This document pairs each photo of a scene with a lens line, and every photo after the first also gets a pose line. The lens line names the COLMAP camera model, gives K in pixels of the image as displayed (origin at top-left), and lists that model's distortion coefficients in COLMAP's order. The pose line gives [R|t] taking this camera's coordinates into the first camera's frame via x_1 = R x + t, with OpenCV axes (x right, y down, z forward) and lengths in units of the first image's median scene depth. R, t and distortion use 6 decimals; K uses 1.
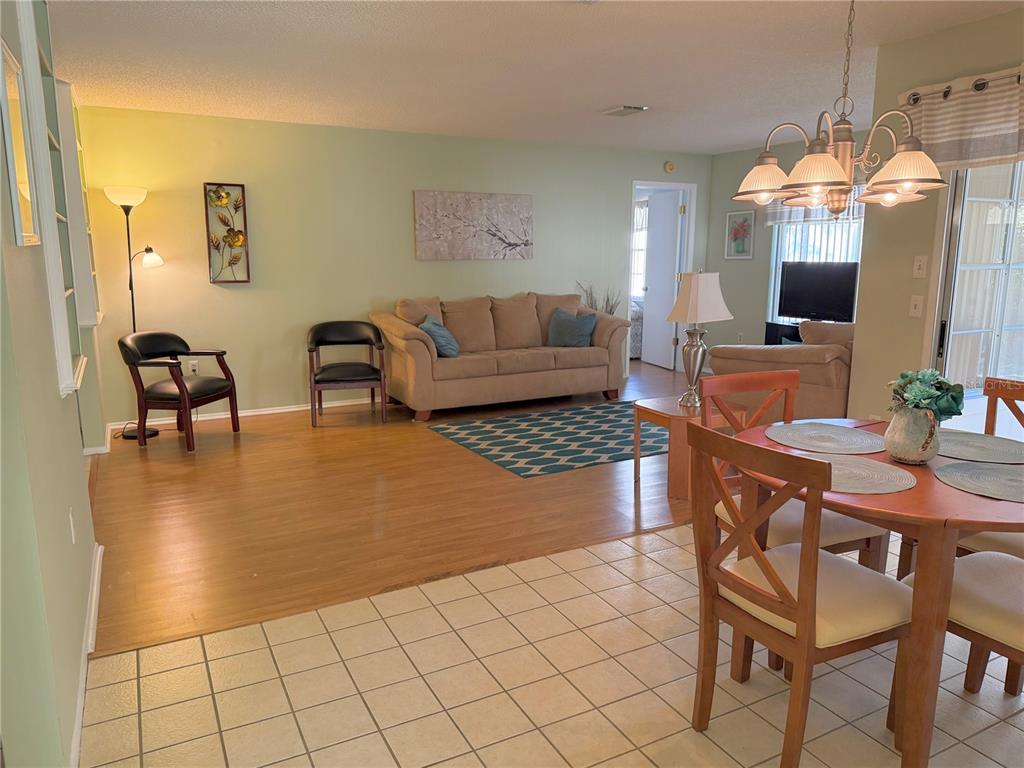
lens RADIAL K [[725.3, 0, 508.8], [0, 725.3, 385.7], [0, 0, 1]] dist [0.030924, -0.026792]
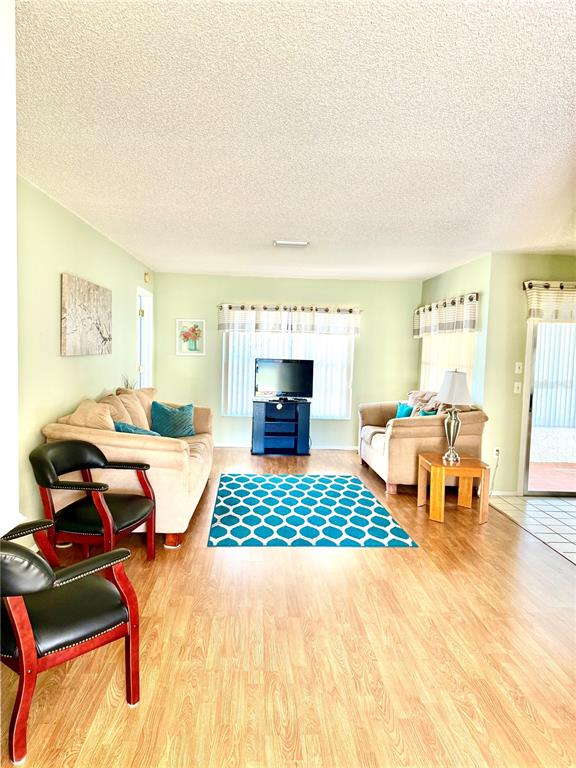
lens RADIAL K [[544.0, 0, 284.2], [0, 544.0, 382.6], [0, 0, 1]] dist [0.030924, -0.026792]
pose [[0.415639, -0.037099, 0.908773, -0.810412], [0.133647, 0.990813, -0.020677, -0.137437], [-0.899657, 0.130049, 0.416779, 0.745753]]
